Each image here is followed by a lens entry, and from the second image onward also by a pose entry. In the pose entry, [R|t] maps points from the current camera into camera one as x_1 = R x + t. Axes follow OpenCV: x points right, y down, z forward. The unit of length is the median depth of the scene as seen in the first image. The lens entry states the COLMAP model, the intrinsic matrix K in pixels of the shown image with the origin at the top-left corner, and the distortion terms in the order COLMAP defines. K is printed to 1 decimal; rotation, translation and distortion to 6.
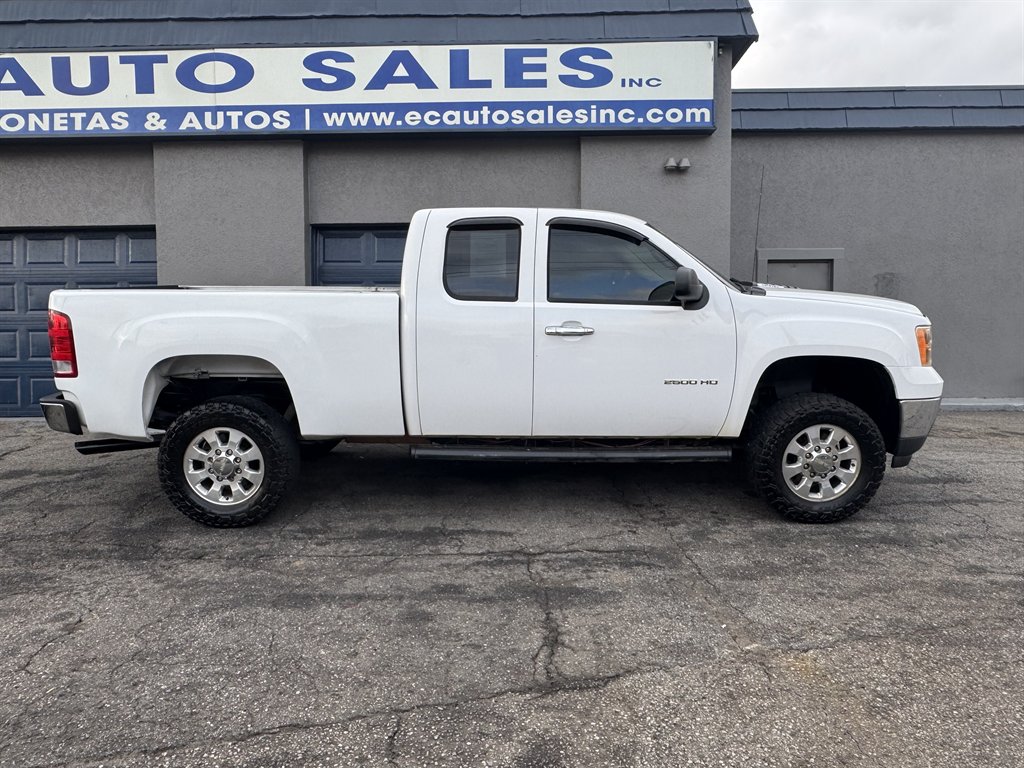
lens RADIAL K [[781.3, 0, 512.5], [0, 781.3, 389.0], [0, 0, 1]] dist [-0.049172, 0.065794]
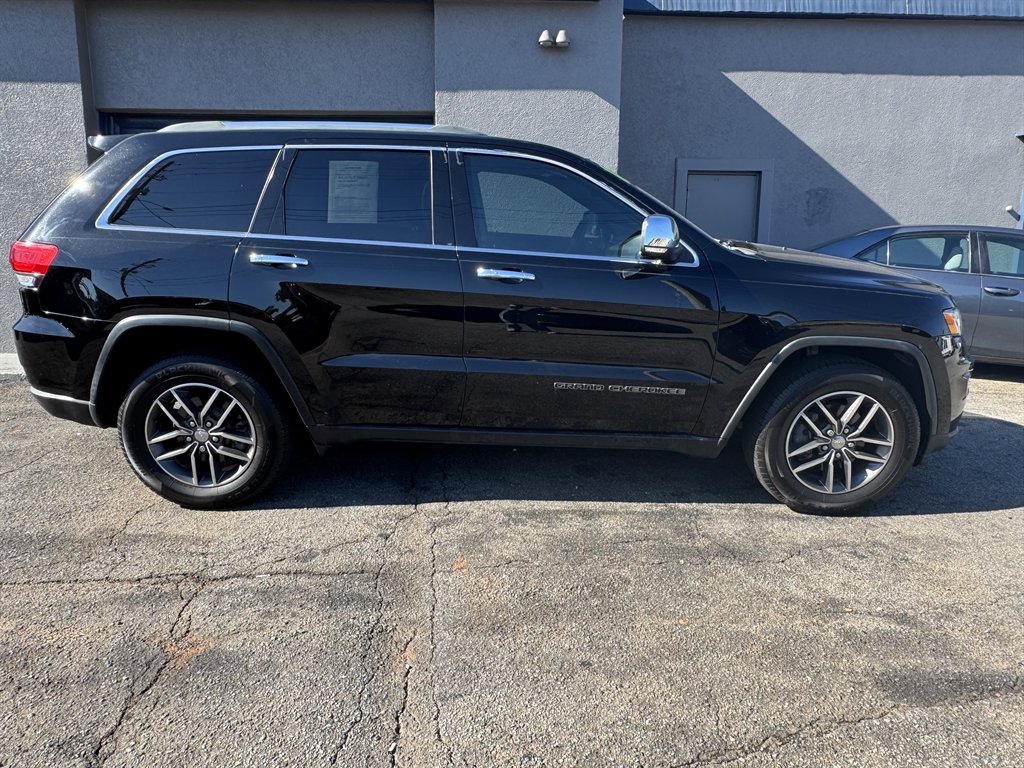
lens RADIAL K [[716.4, 0, 564.0], [0, 716.4, 403.3], [0, 0, 1]] dist [0.002398, -0.001774]
pose [[0.997914, -0.001958, 0.064523, 0.284356], [-0.006747, 0.990902, 0.134417, -0.029089], [-0.064200, -0.134572, 0.988822, 0.361955]]
